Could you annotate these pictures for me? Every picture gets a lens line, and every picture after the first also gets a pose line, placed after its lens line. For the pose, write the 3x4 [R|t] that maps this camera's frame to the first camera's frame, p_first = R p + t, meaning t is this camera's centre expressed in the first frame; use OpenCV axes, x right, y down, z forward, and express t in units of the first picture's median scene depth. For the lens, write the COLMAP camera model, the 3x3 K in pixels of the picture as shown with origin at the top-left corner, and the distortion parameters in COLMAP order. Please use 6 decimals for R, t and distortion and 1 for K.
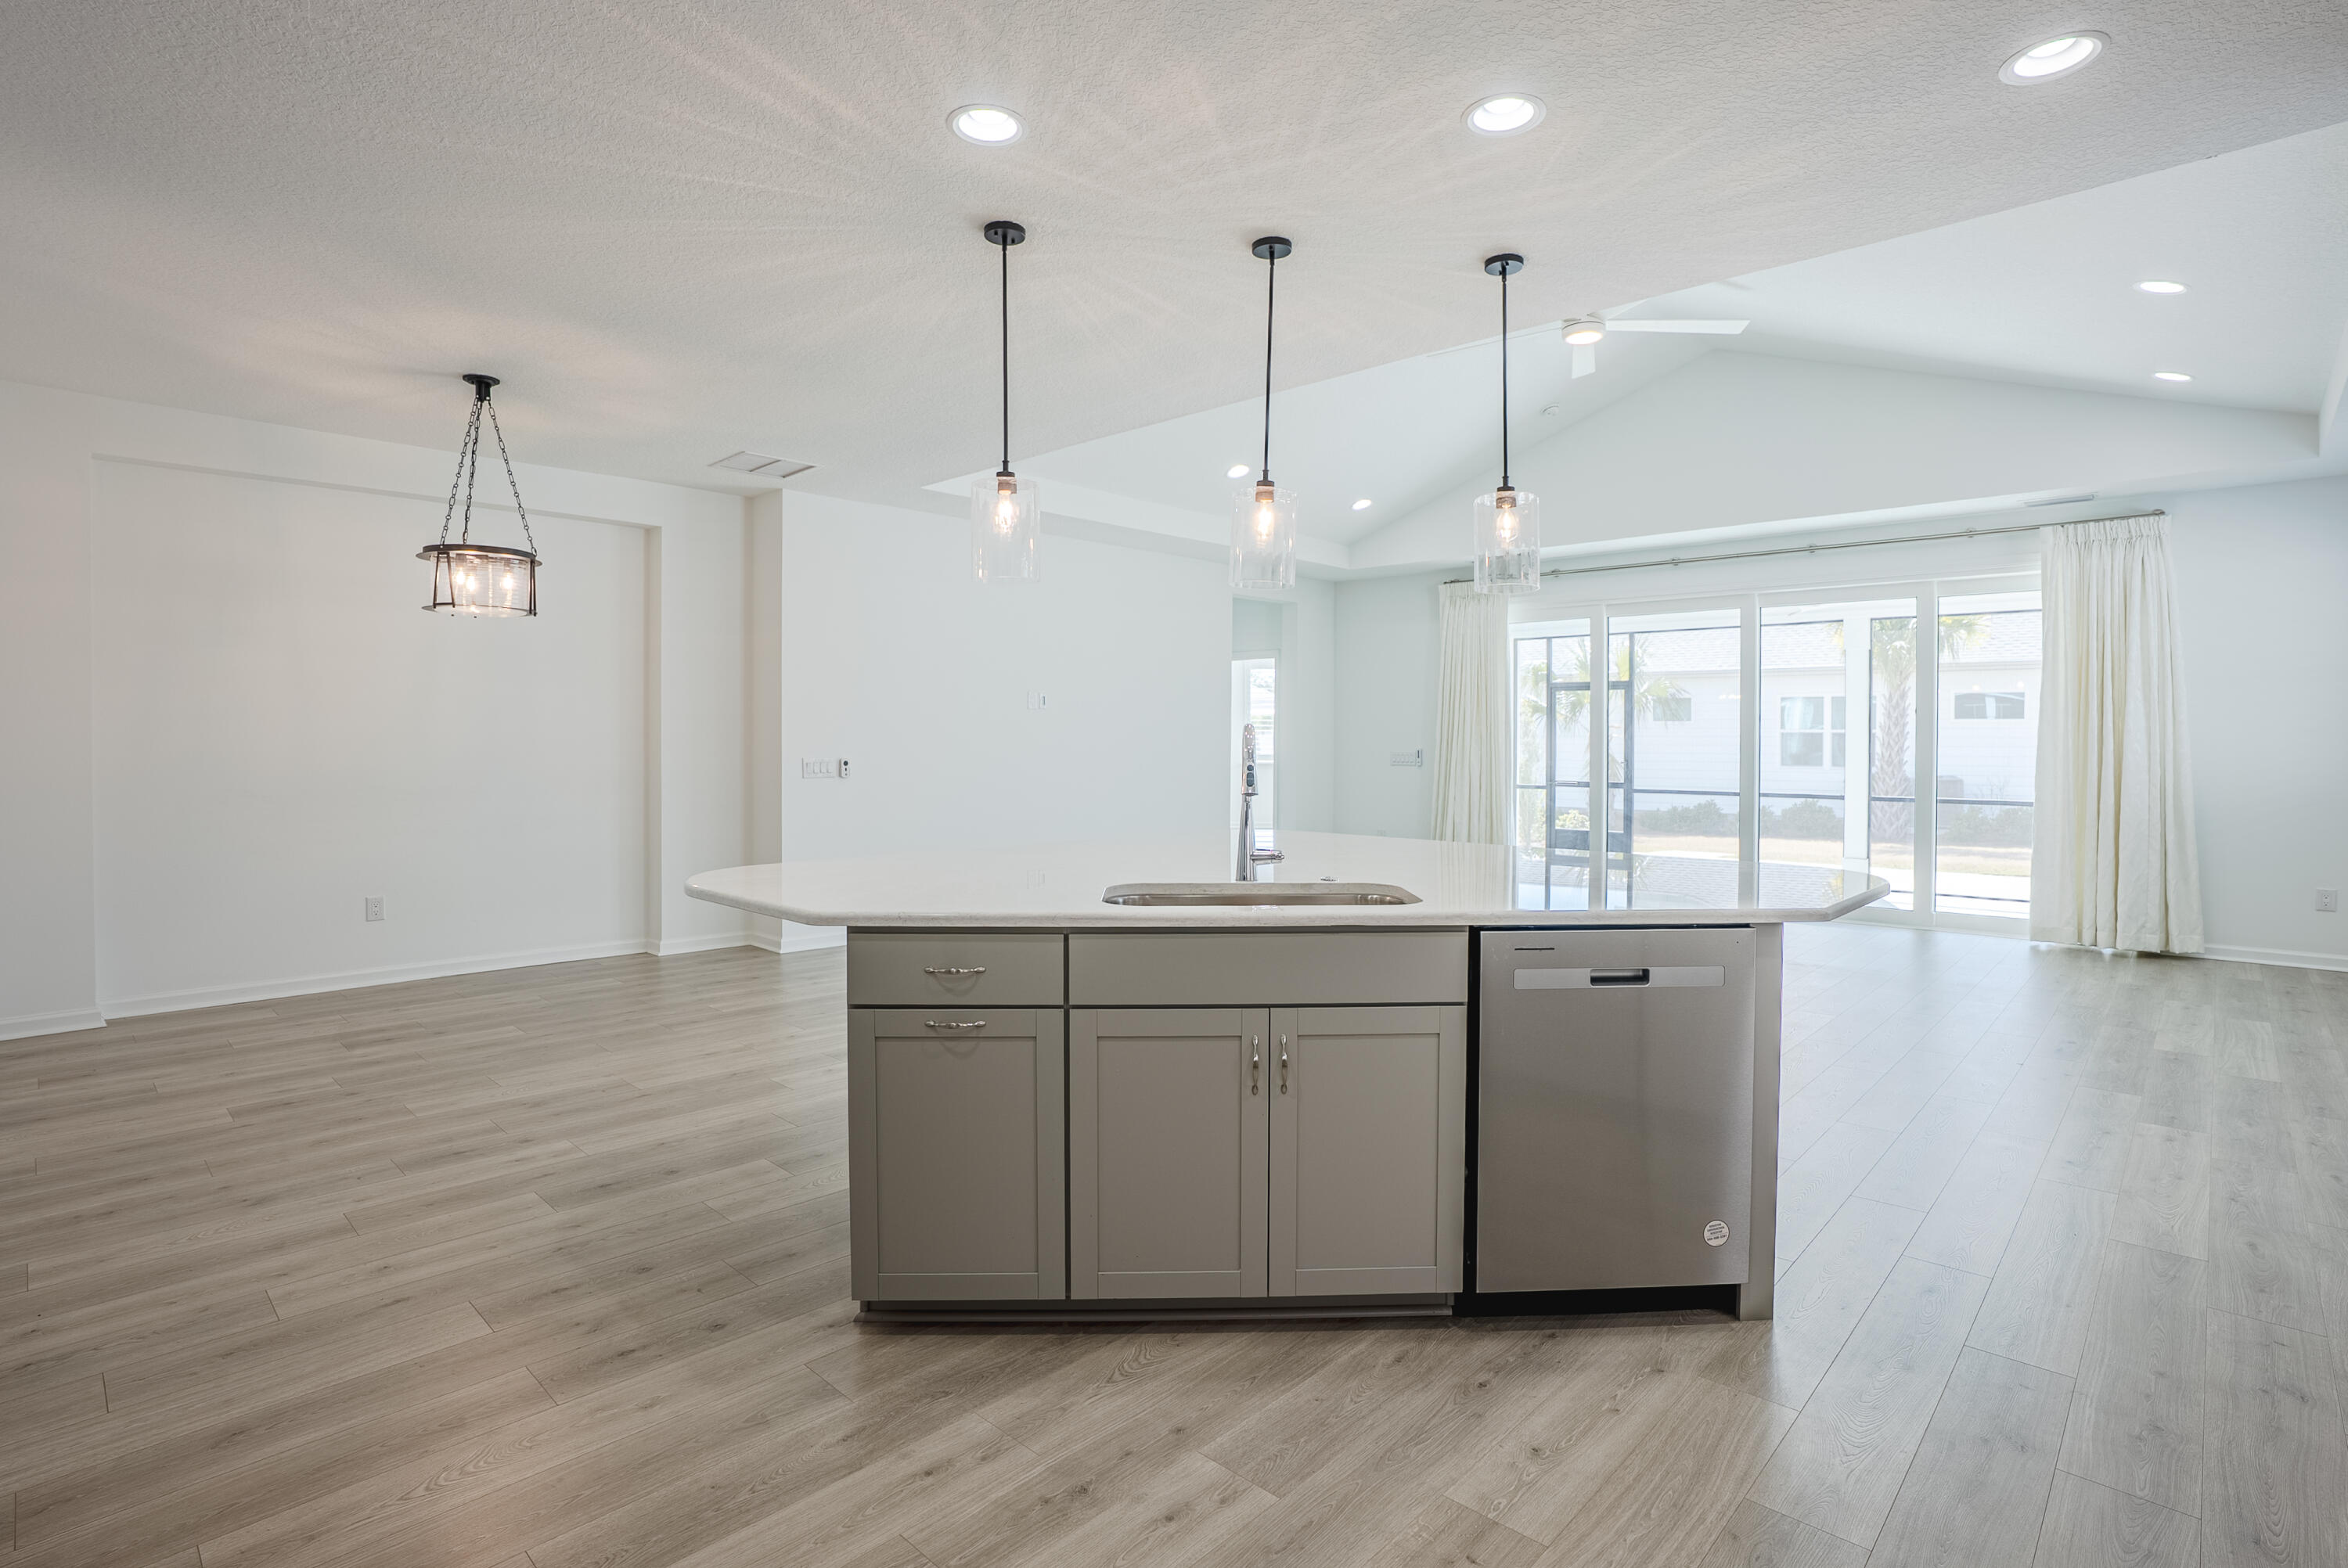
lens RADIAL K [[1140.4, 0, 1172.0], [0, 1140.4, 775.8], [0, 0, 1]] dist [-0.038582, 0.000168]
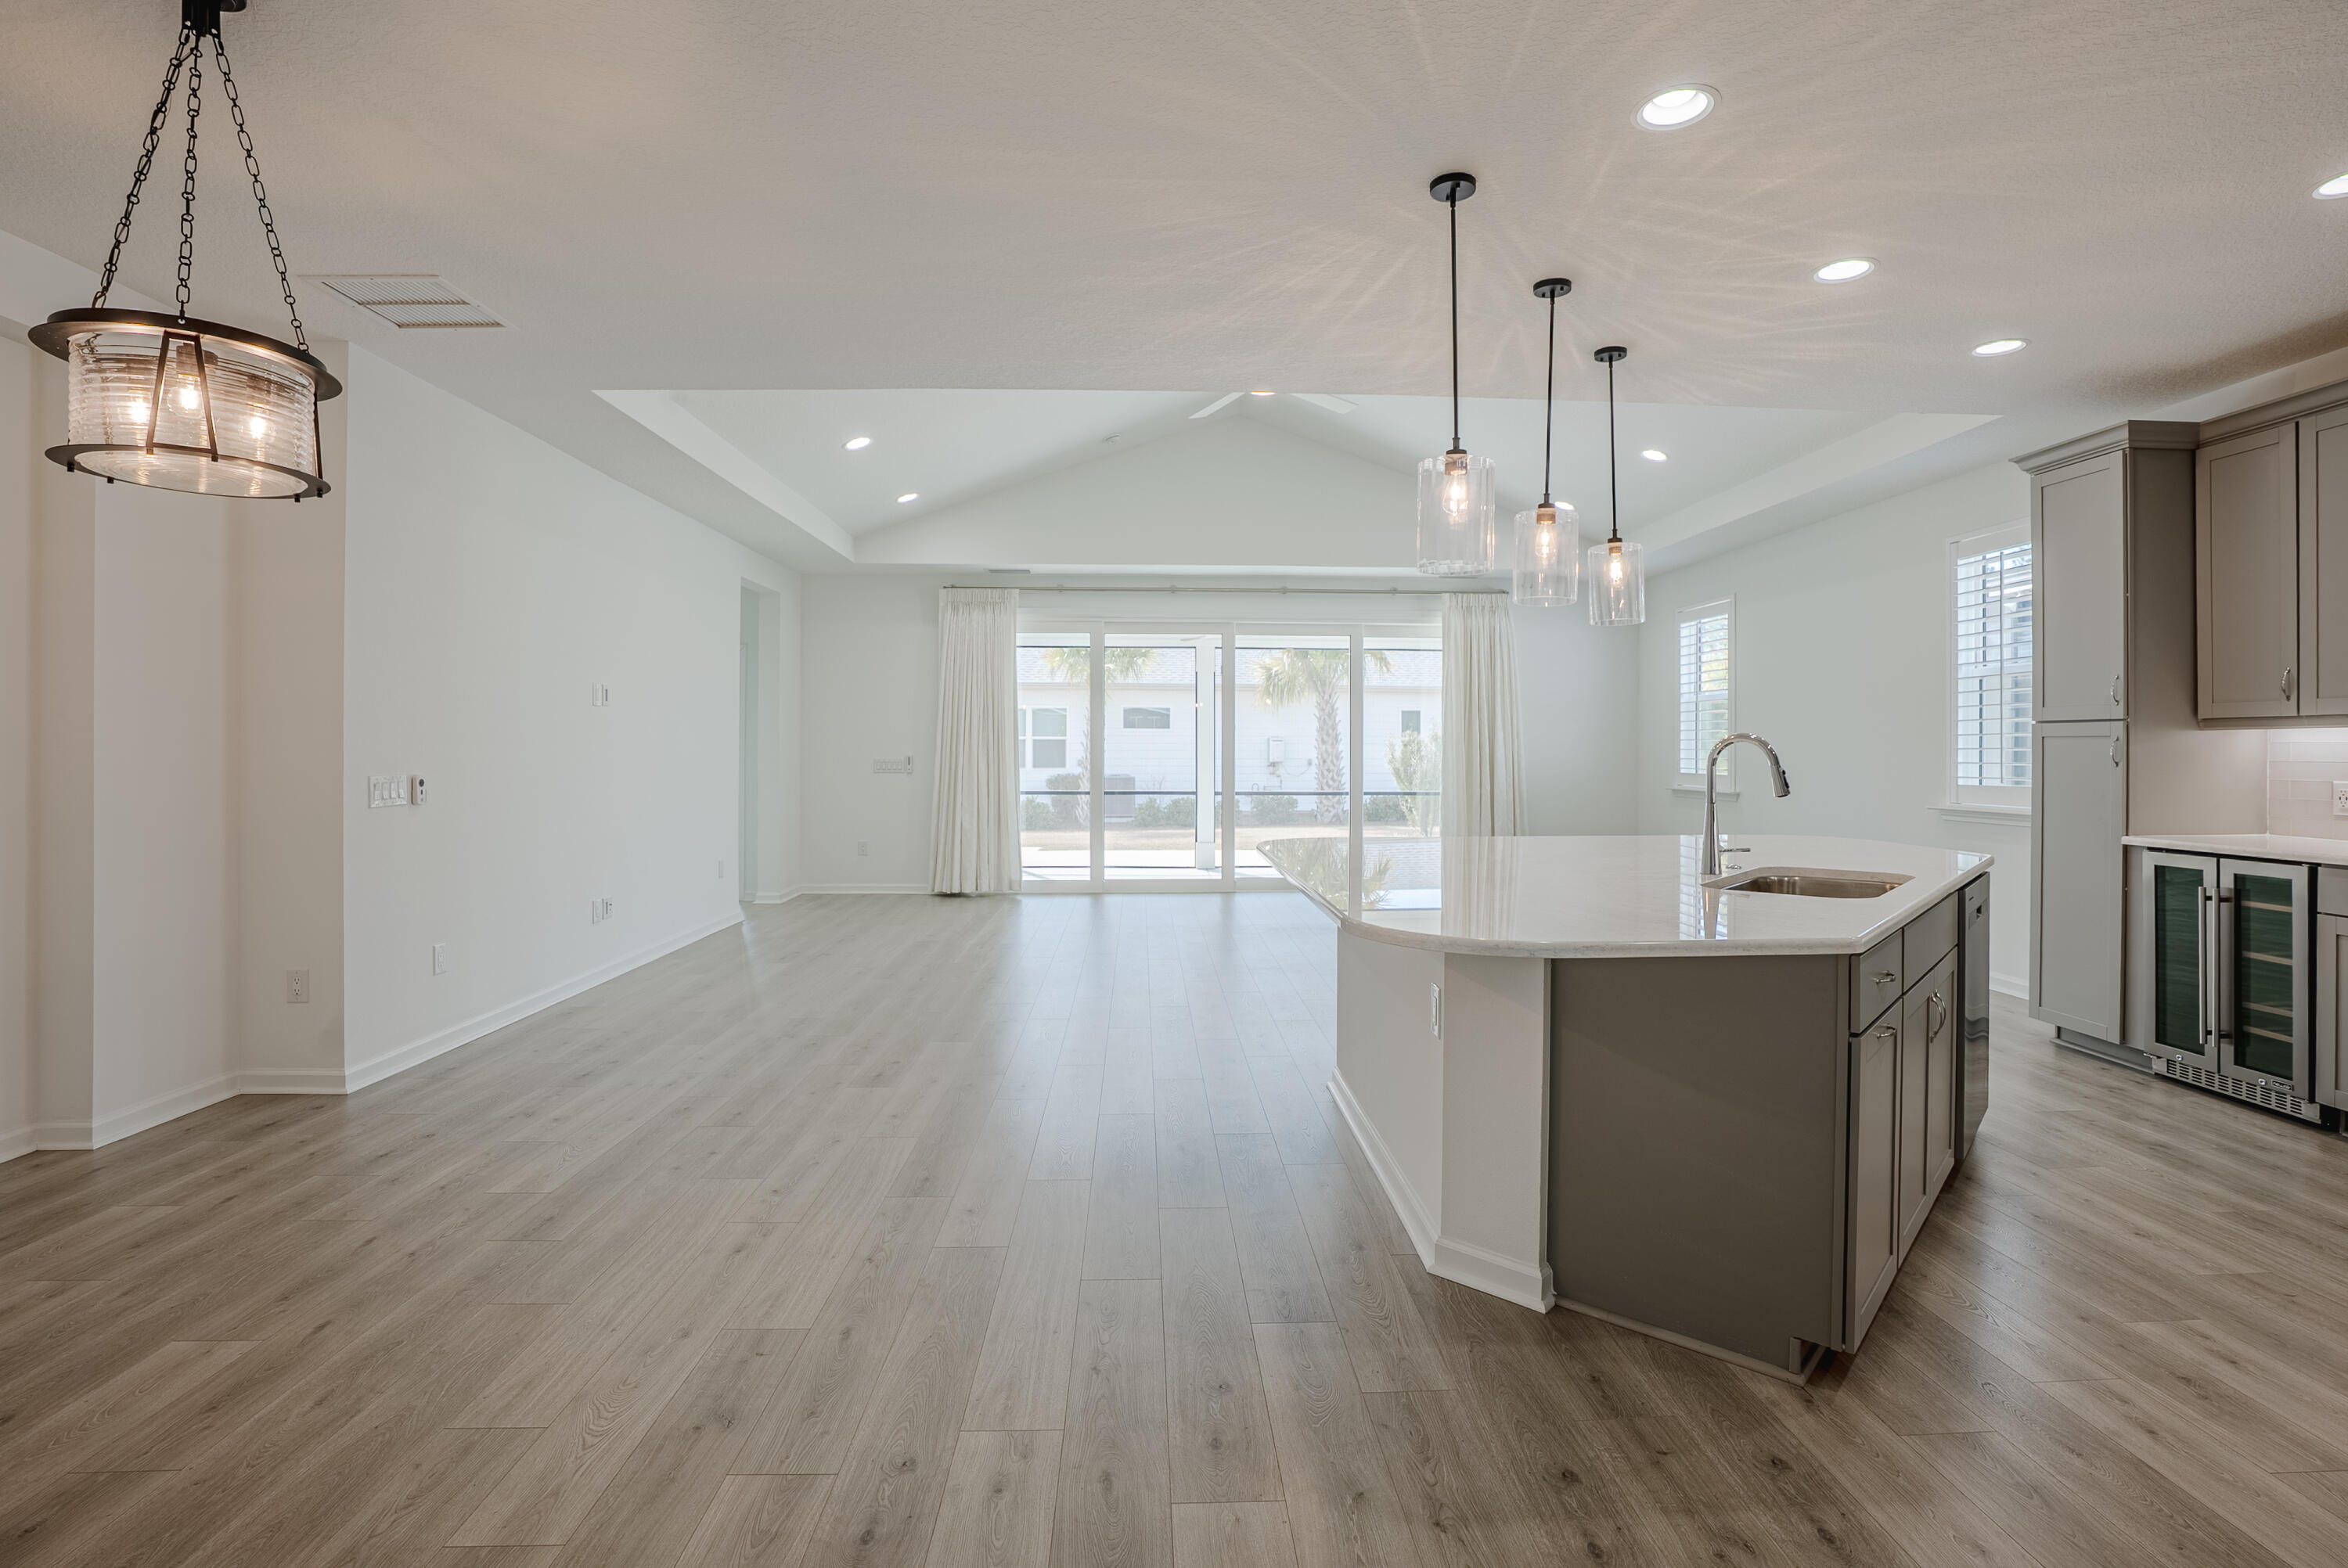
lens RADIAL K [[1105.4, 0, 1176.4], [0, 1105.4, 767.3], [0, 0, 1]] dist [-0.025803, 0.003316]
pose [[0.693200, -0.017728, 0.720527, -0.459455], [0.026282, 0.999654, -0.000690, -0.009885], [-0.720266, 0.019415, 0.693426, 0.273967]]
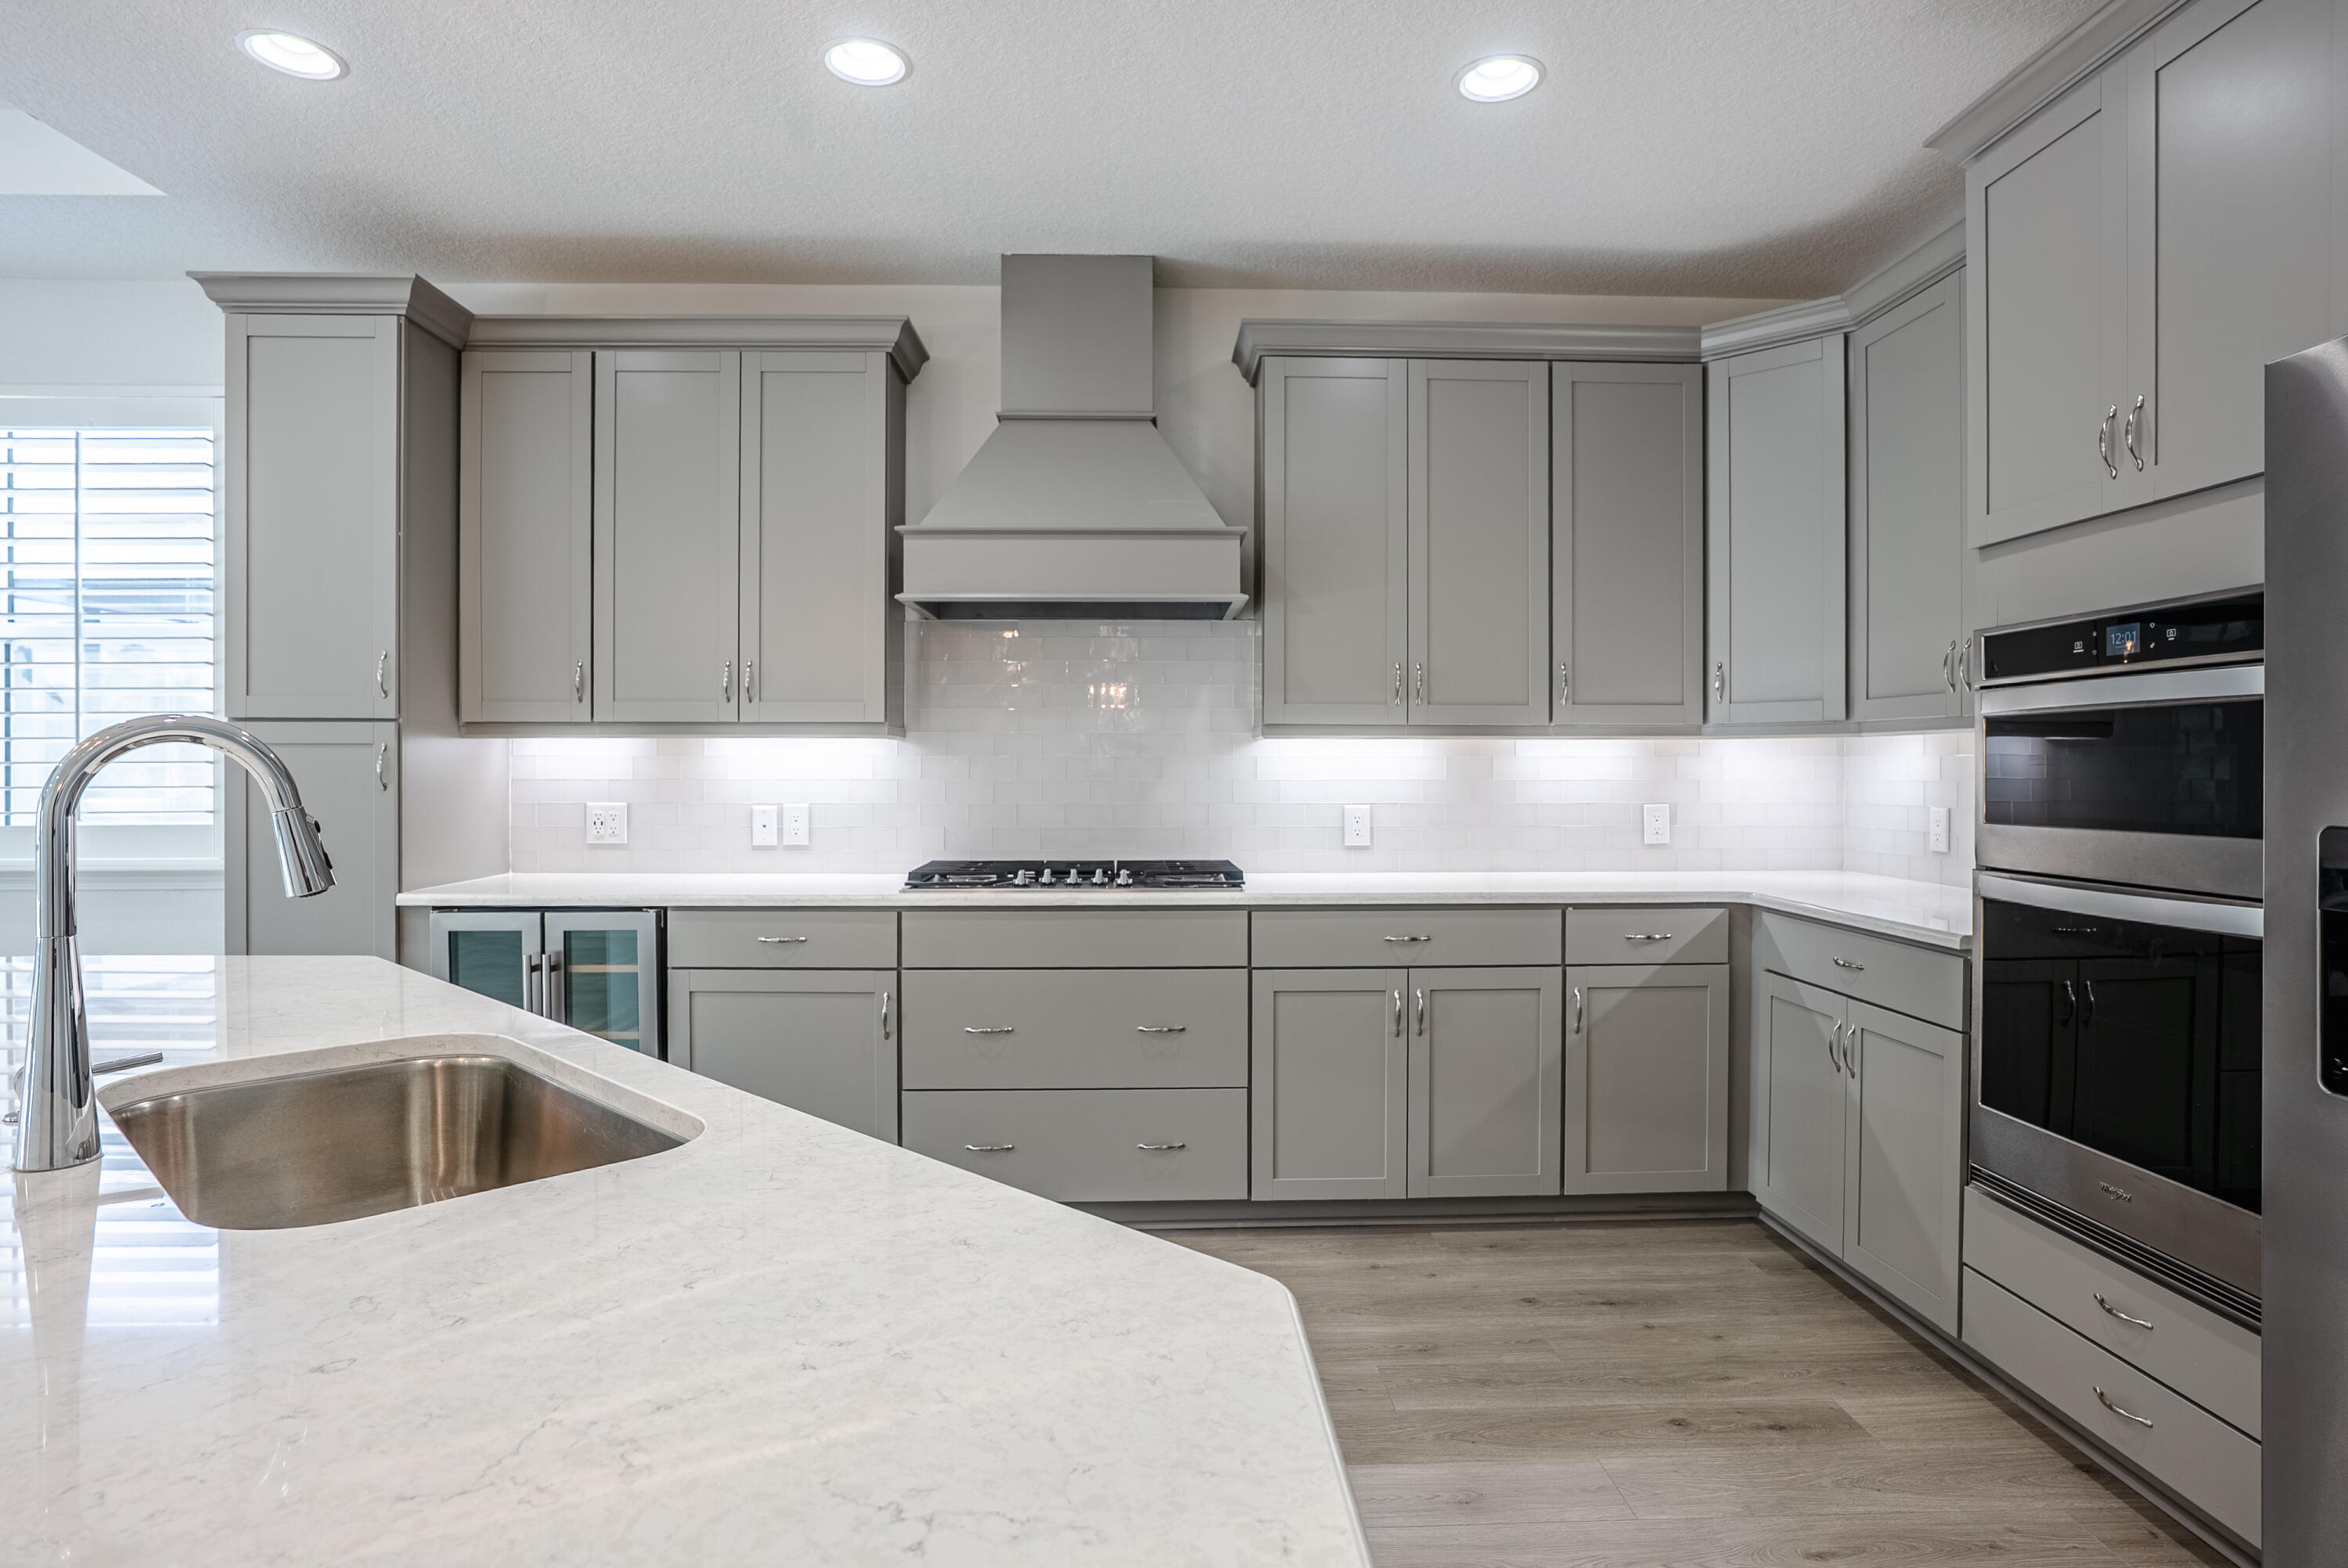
lens RADIAL K [[1329.6, 0, 1172.8], [0, 1329.6, 781.6], [0, 0, 1]] dist [-0.005016, -0.001643]
pose [[-0.701611, -0.011099, 0.712474, -0.289601], [0.014800, 0.999436, 0.030145, -0.010219], [-0.712407, 0.031695, -0.701051, 0.398941]]
